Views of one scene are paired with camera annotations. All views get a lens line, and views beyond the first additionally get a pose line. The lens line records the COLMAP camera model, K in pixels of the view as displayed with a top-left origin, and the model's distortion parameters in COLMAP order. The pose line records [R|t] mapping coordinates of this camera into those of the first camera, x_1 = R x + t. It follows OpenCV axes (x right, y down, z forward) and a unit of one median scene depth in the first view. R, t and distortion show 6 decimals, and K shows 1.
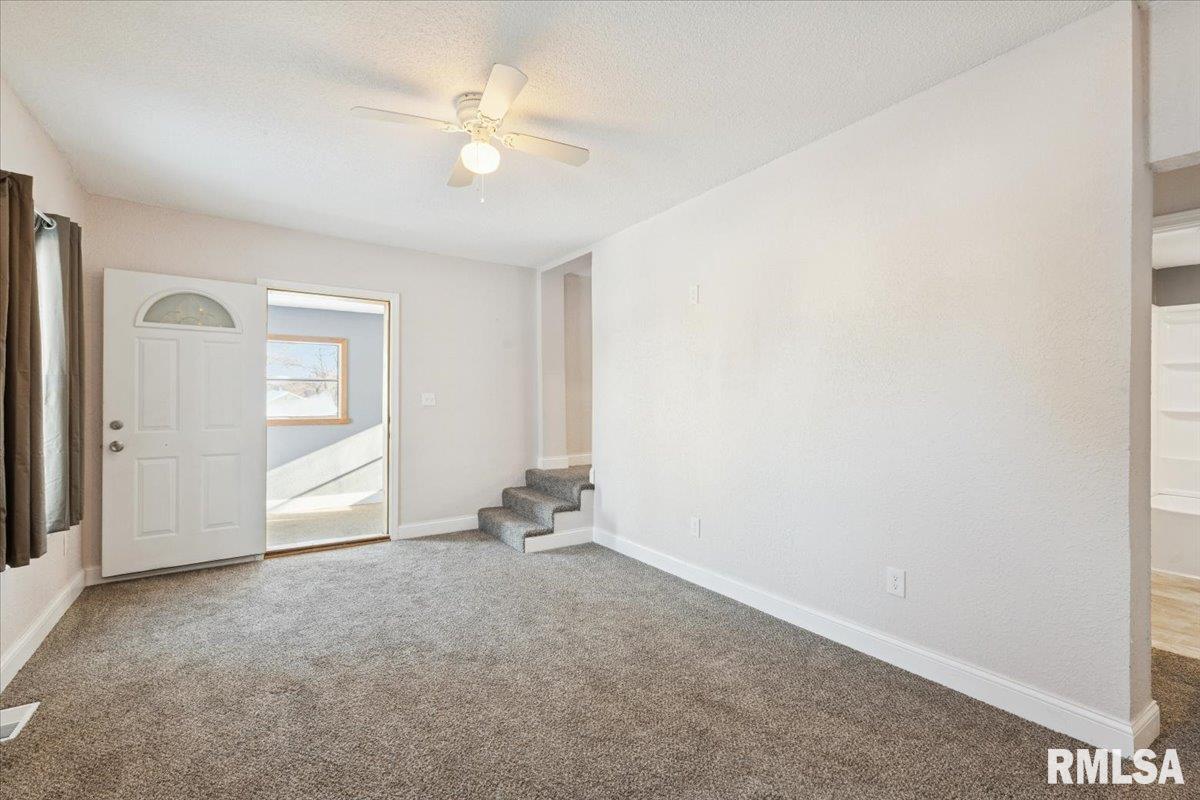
lens RADIAL K [[542.4, 0, 600.0], [0, 542.4, 400.0], [0, 0, 1]] dist [0.001745, 0.000057]
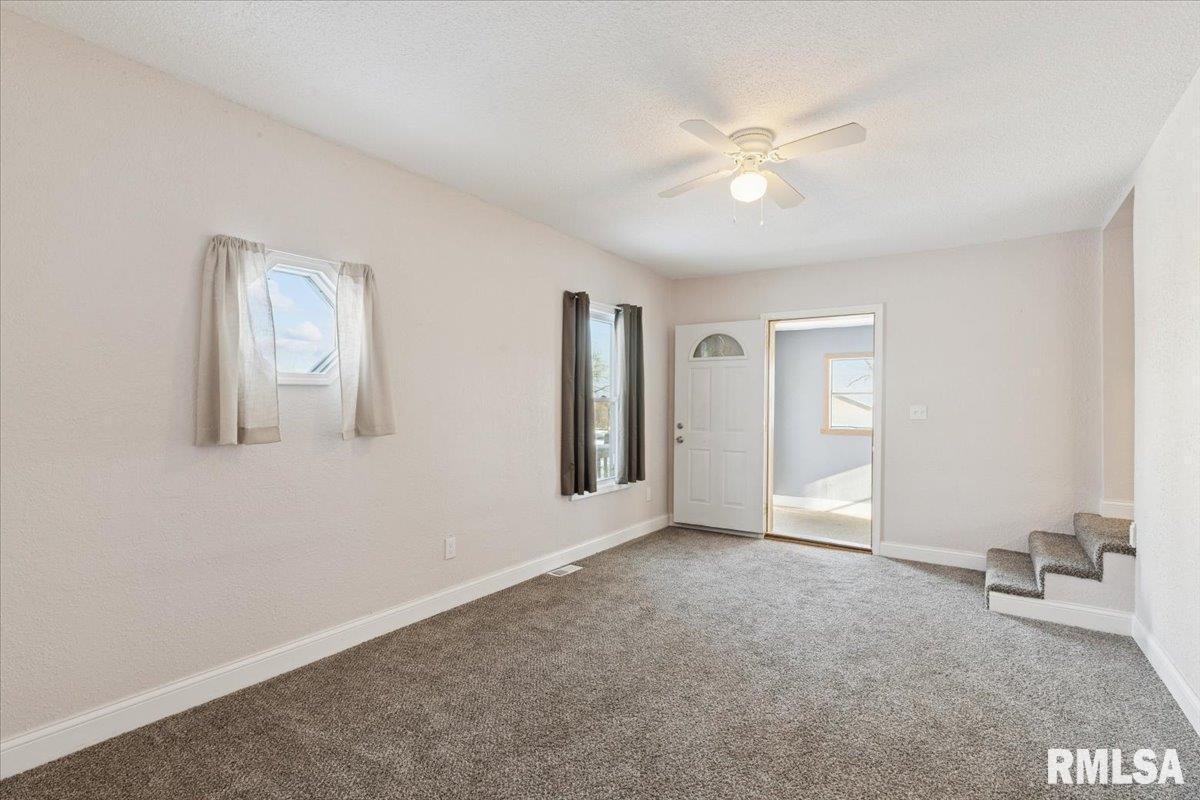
lens RADIAL K [[543.9, 0, 599.5], [0, 543.9, 417.5], [0, 0, 1]] dist [0.001224, 0.000082]
pose [[0.356541, 0.022839, -0.934000, 0.430604], [-0.012266, 0.999729, 0.019763, -0.005466], [0.934199, 0.004410, 0.356725, 0.210833]]
